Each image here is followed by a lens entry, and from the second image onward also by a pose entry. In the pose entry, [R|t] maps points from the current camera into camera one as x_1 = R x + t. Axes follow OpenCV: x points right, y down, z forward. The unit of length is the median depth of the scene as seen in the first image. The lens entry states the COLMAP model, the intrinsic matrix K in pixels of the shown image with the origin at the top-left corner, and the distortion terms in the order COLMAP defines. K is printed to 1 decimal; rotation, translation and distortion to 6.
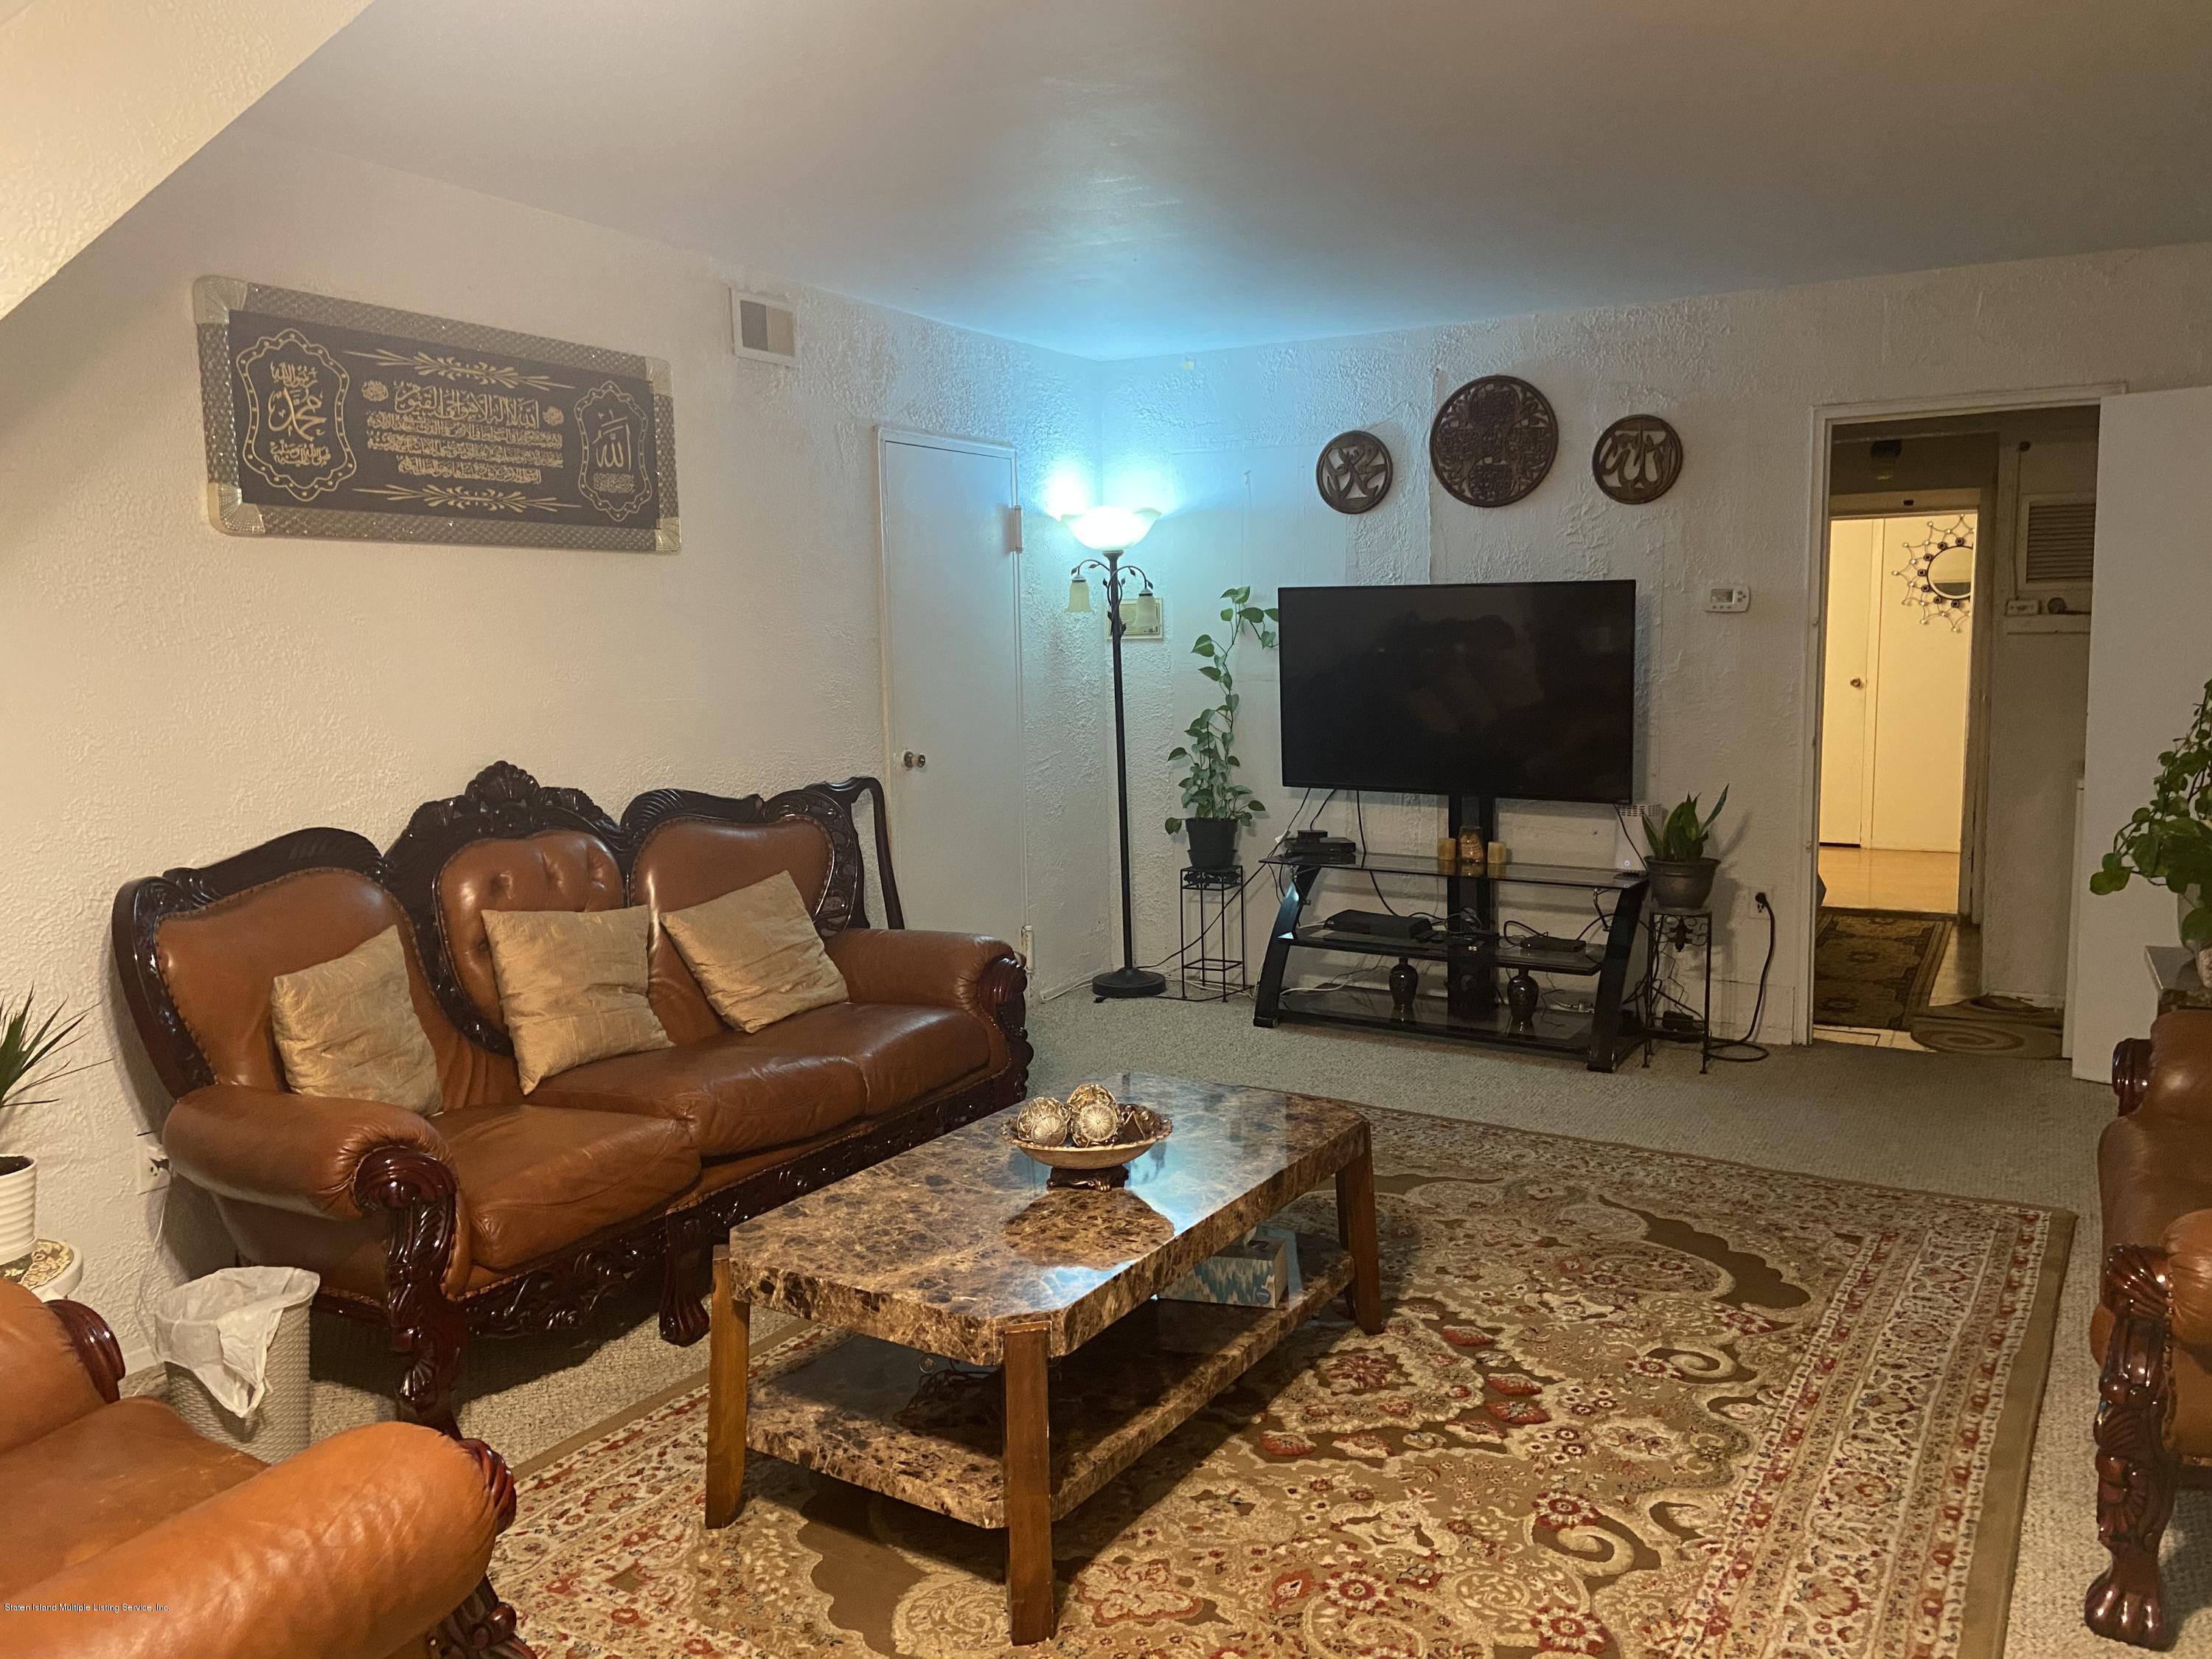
lens RADIAL K [[1683.8, 0, 1096.6], [0, 1683.8, 815.3], [0, 0, 1]] dist [0.099927, -0.099685]
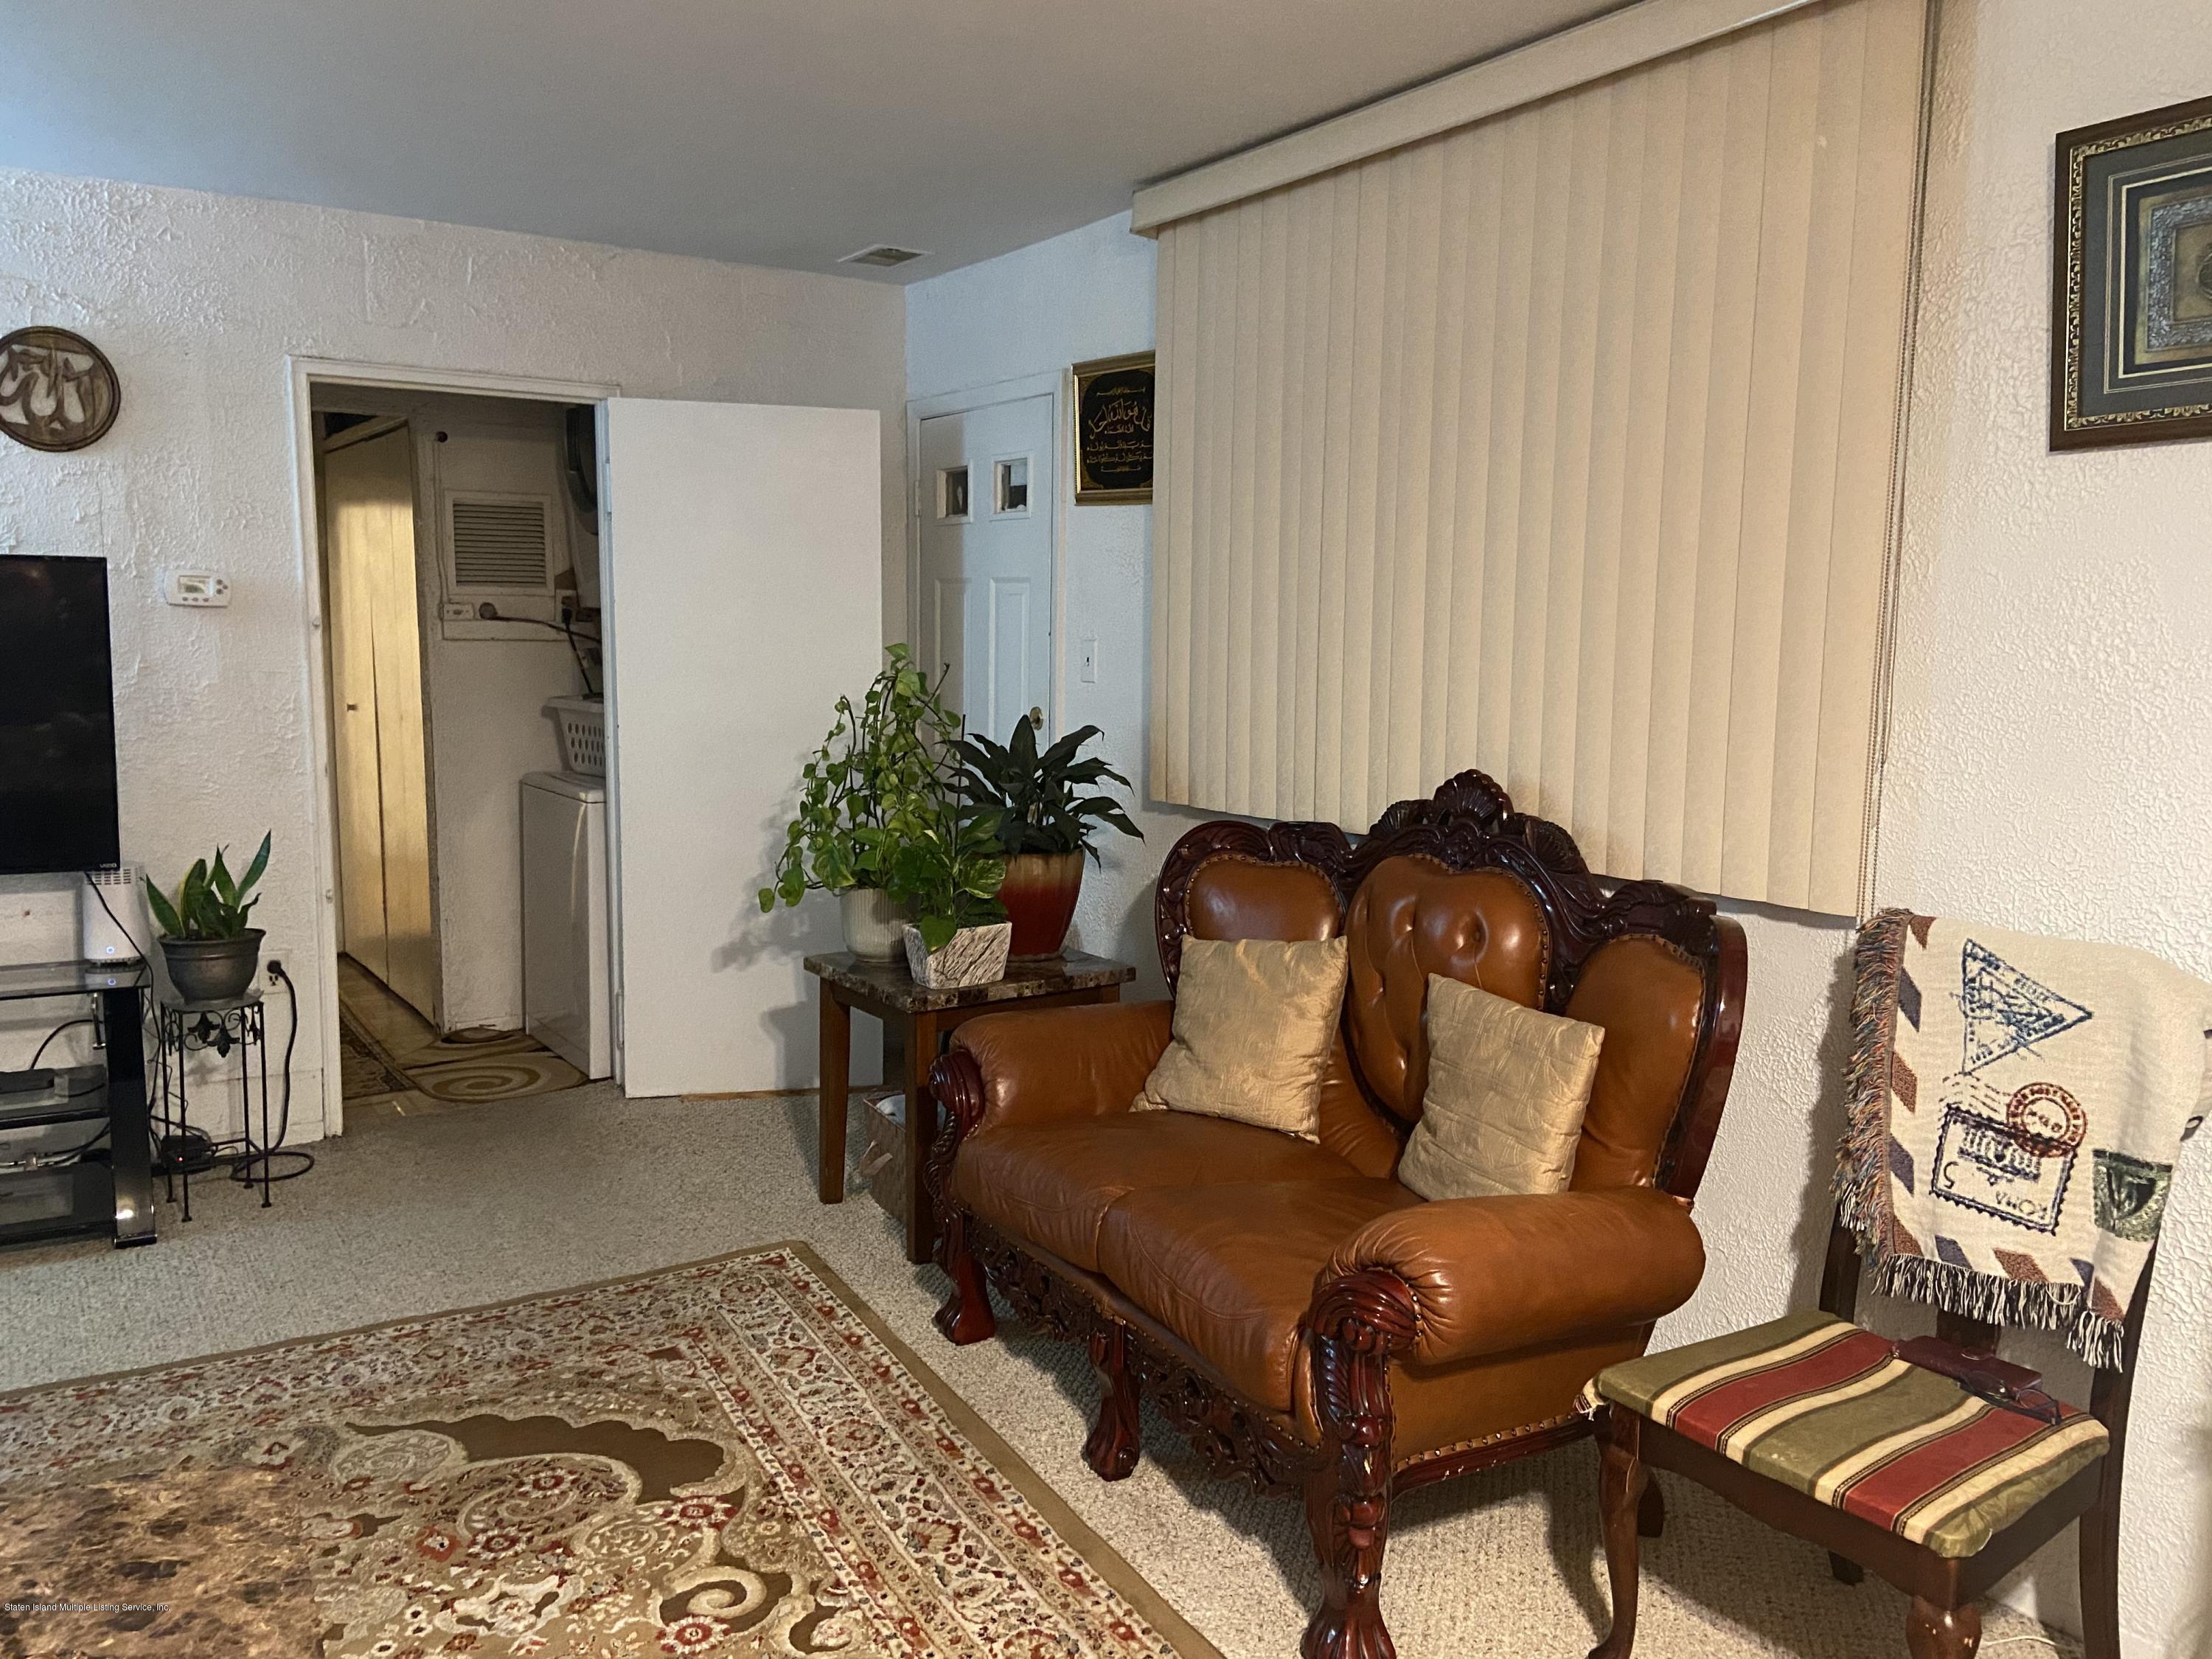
lens RADIAL K [[1683.8, 0, 1105.6], [0, 1683.8, 815.7], [0, 0, 1]] dist [0.099927, -0.099685]
pose [[0.476133, -0.082729, 0.875473, -0.156391], [0.083461, 0.995322, 0.048663, -0.037126], [-0.875404, 0.049897, 0.480811, 0.351870]]
